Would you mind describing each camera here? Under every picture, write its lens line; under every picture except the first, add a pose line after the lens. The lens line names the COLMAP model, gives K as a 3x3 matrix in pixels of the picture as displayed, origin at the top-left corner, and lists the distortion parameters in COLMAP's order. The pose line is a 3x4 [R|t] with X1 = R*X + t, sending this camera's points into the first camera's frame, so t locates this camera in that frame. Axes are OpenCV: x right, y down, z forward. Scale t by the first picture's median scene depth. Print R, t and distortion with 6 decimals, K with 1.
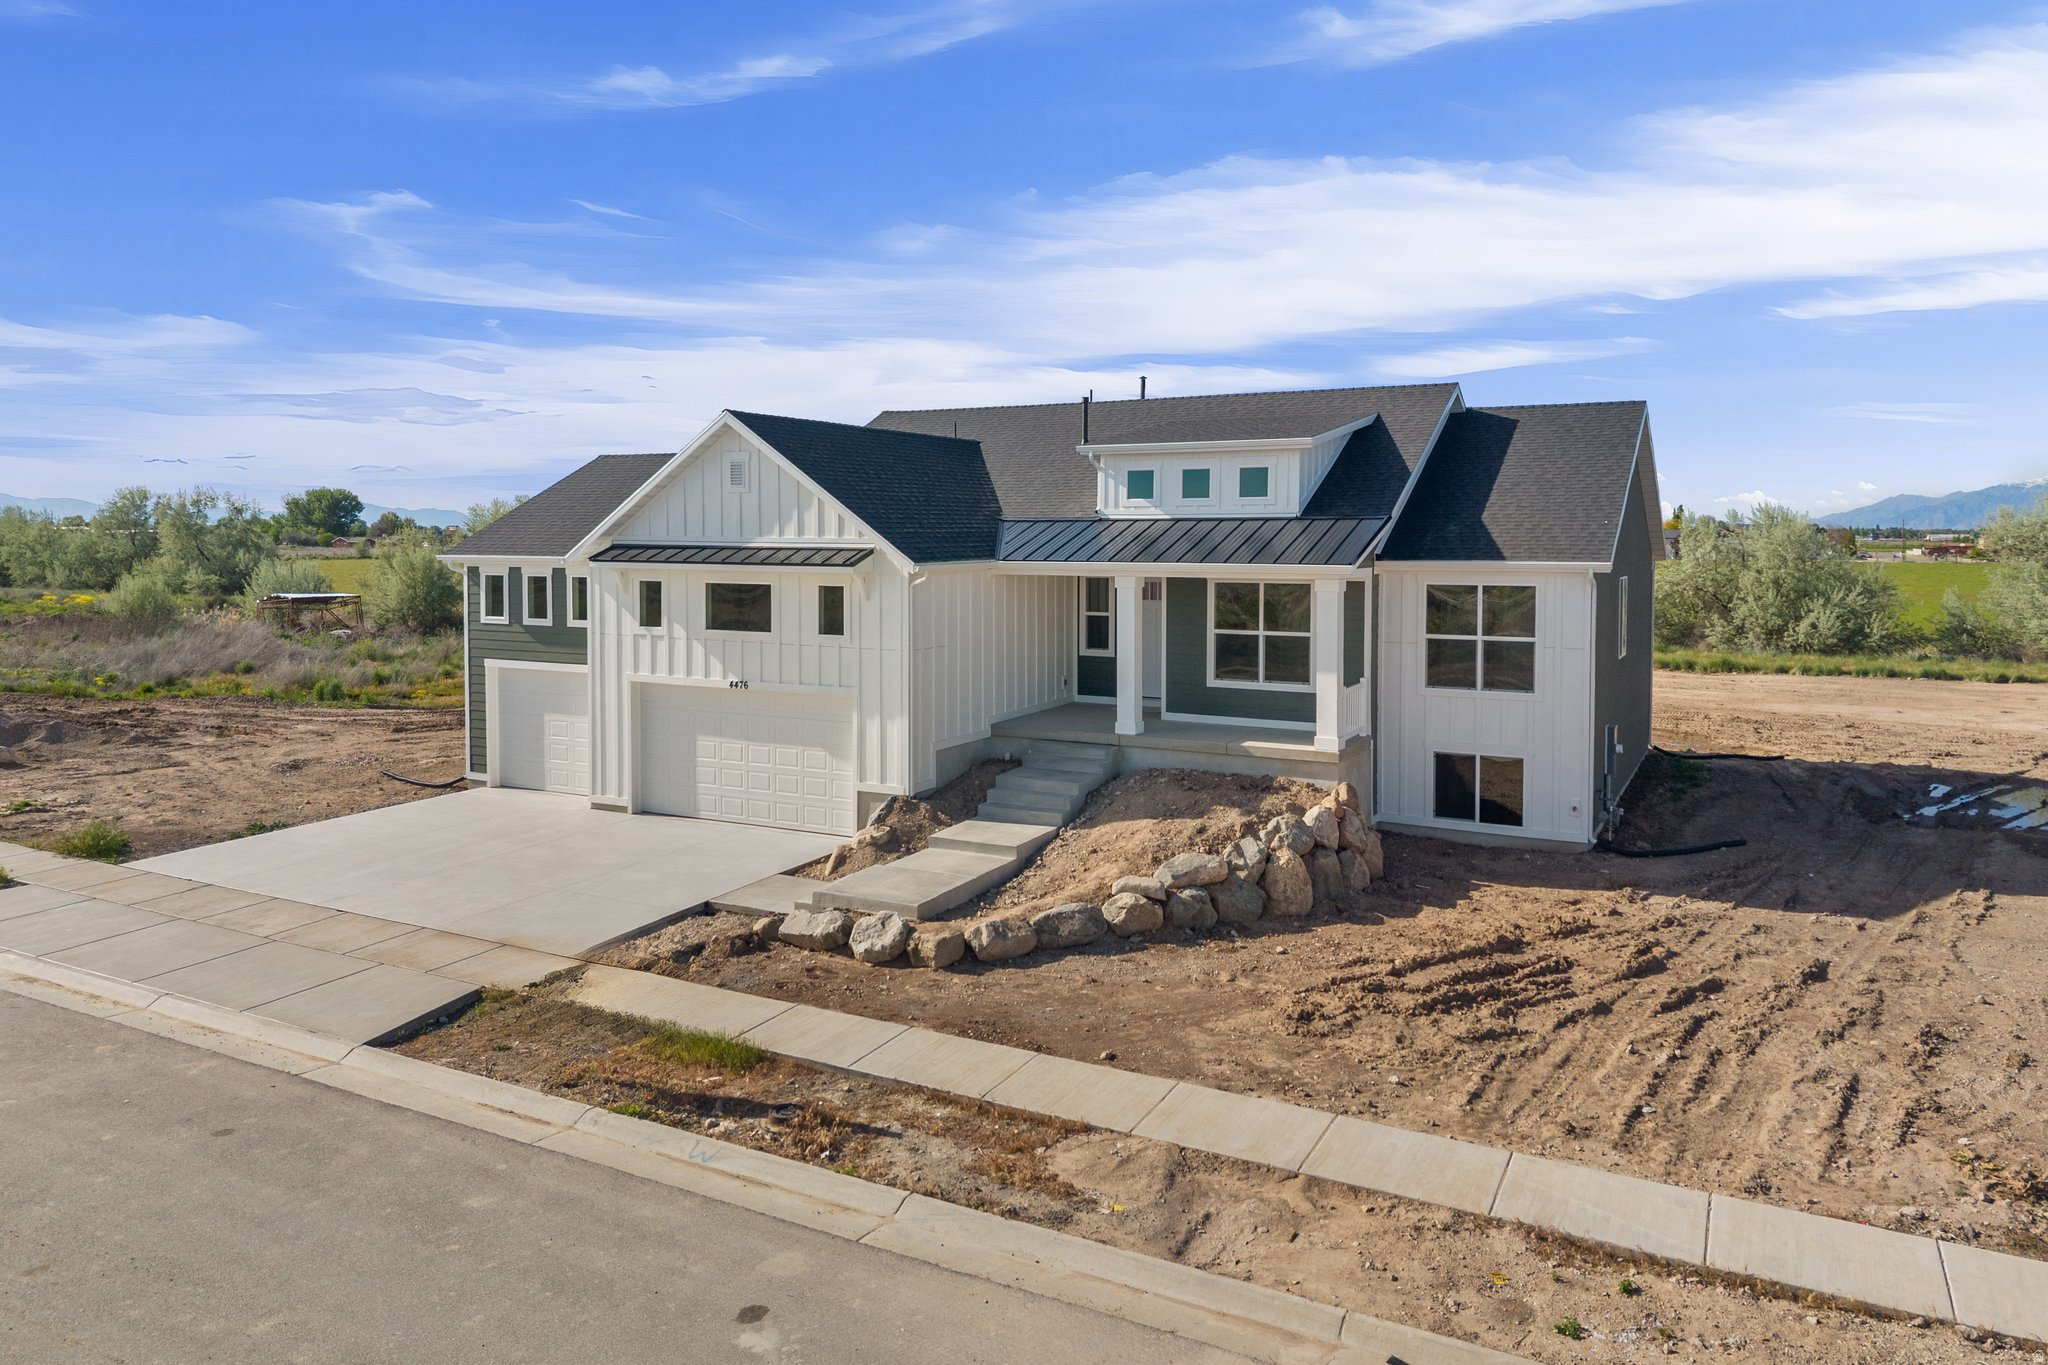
lens RADIAL K [[1352.2, 0, 1026.3], [0, 1352.2, 551.6], [0, 0, 1]] dist [0.023077, -0.021072]
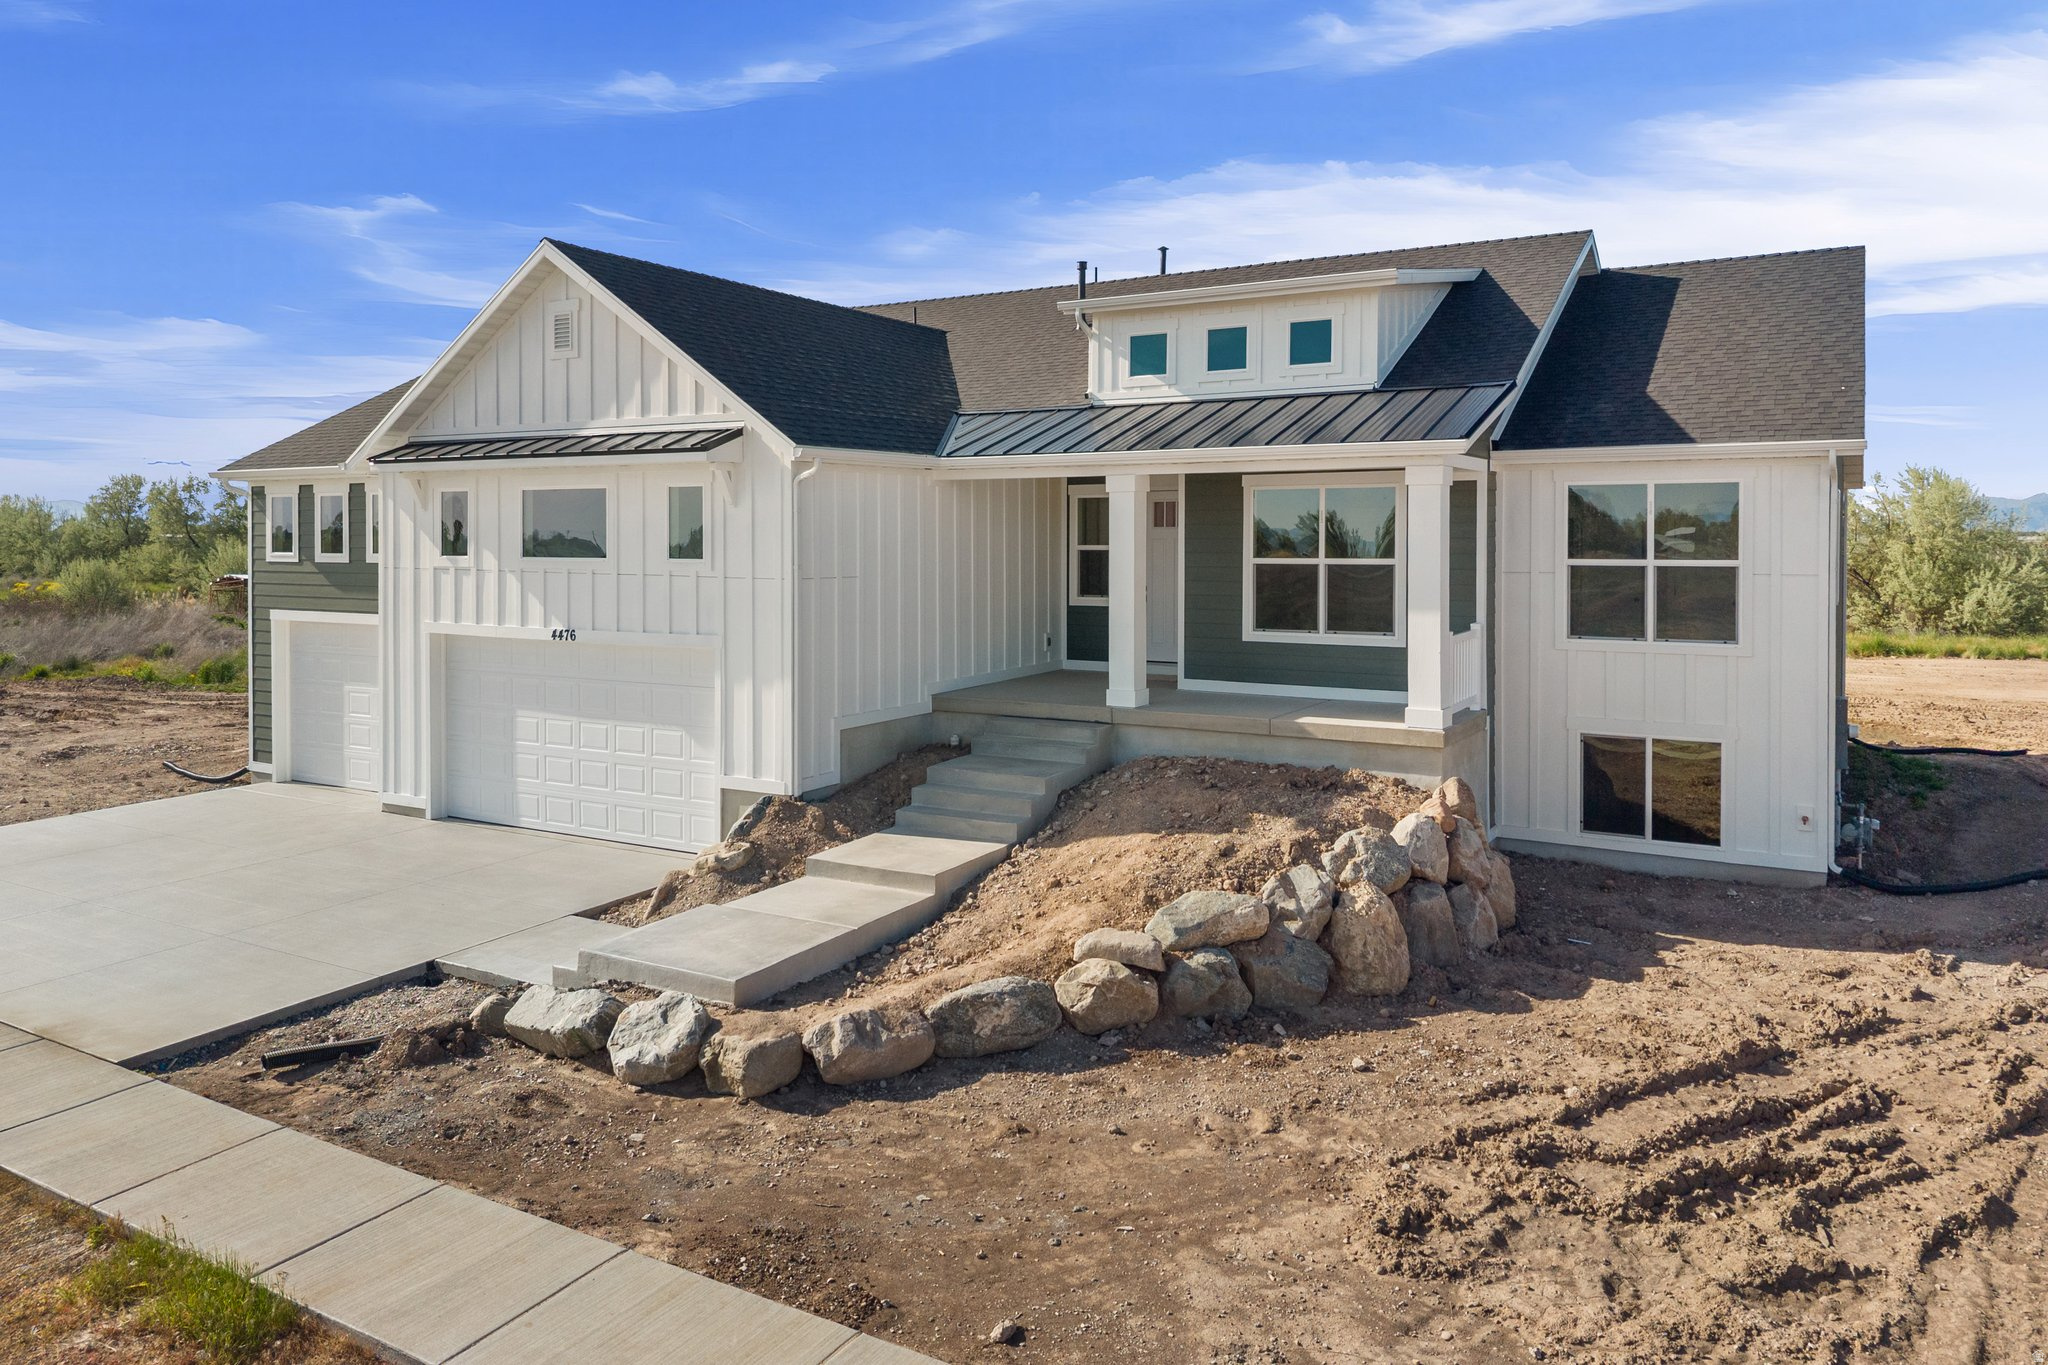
lens RADIAL K [[1394.7, 0, 1024.9], [0, 1394.7, 528.4], [0, 0, 1]] dist [0.005103, -0.001671]
pose [[0.999352, -0.002091, -0.035940, 0.050764], [0.001507, 0.999867, -0.016268, 0.057300], [0.035969, 0.016203, 0.999222, 0.300911]]
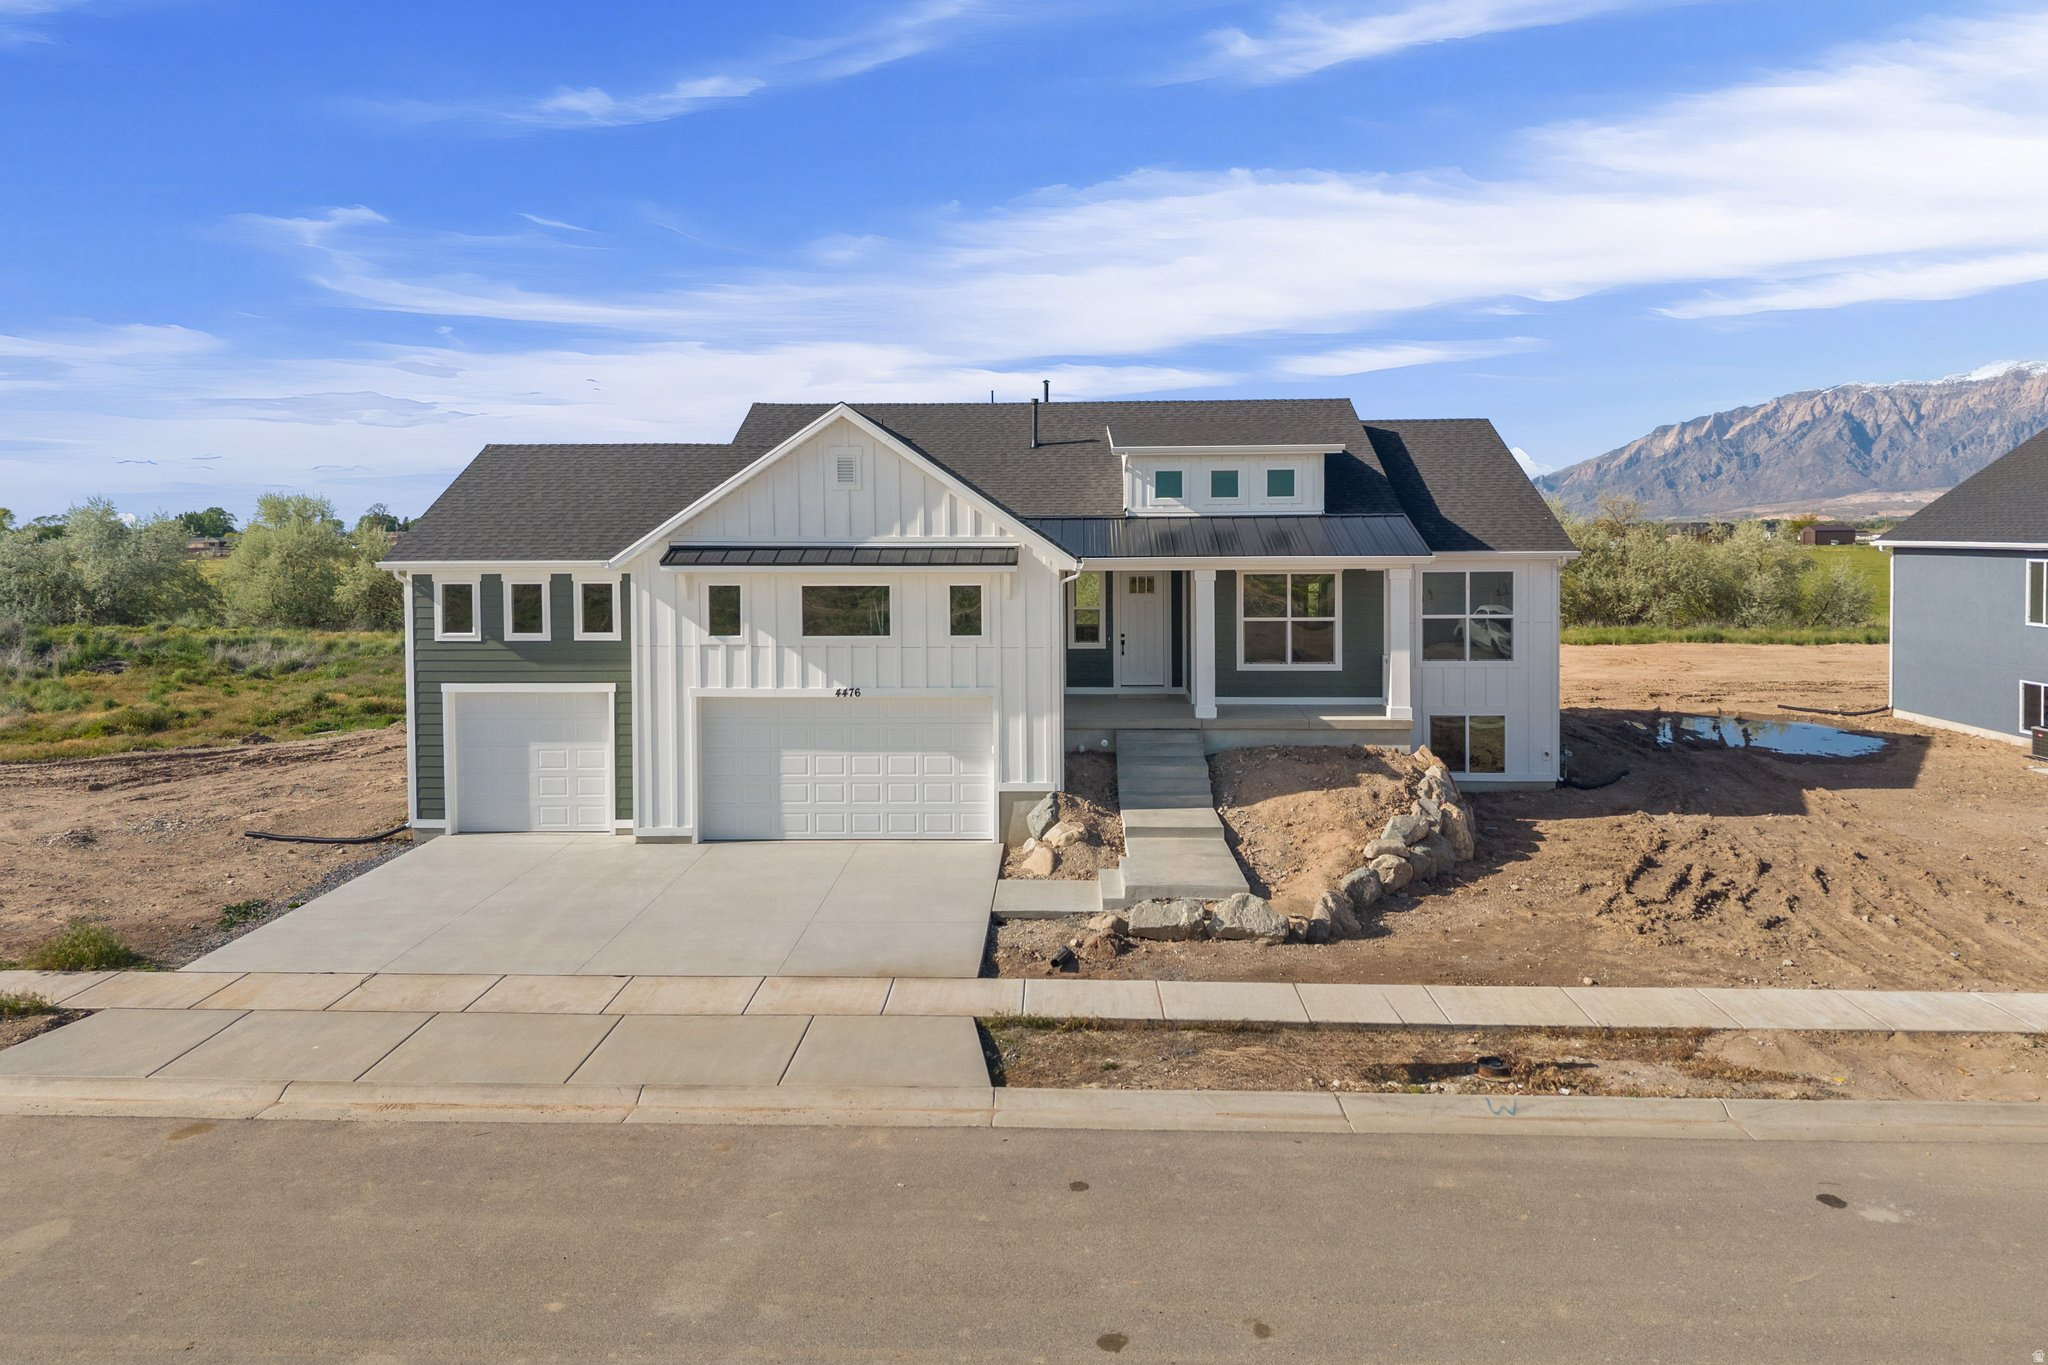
lens RADIAL K [[1352.2, 0, 1026.3], [0, 1352.2, 551.6], [0, 0, 1]] dist [0.023077, -0.021072]
pose [[0.904273, -0.012773, 0.426764, -0.516959], [0.012186, 0.999917, 0.004106, -0.002672], [-0.426781, 0.001488, 0.904354, 0.094705]]
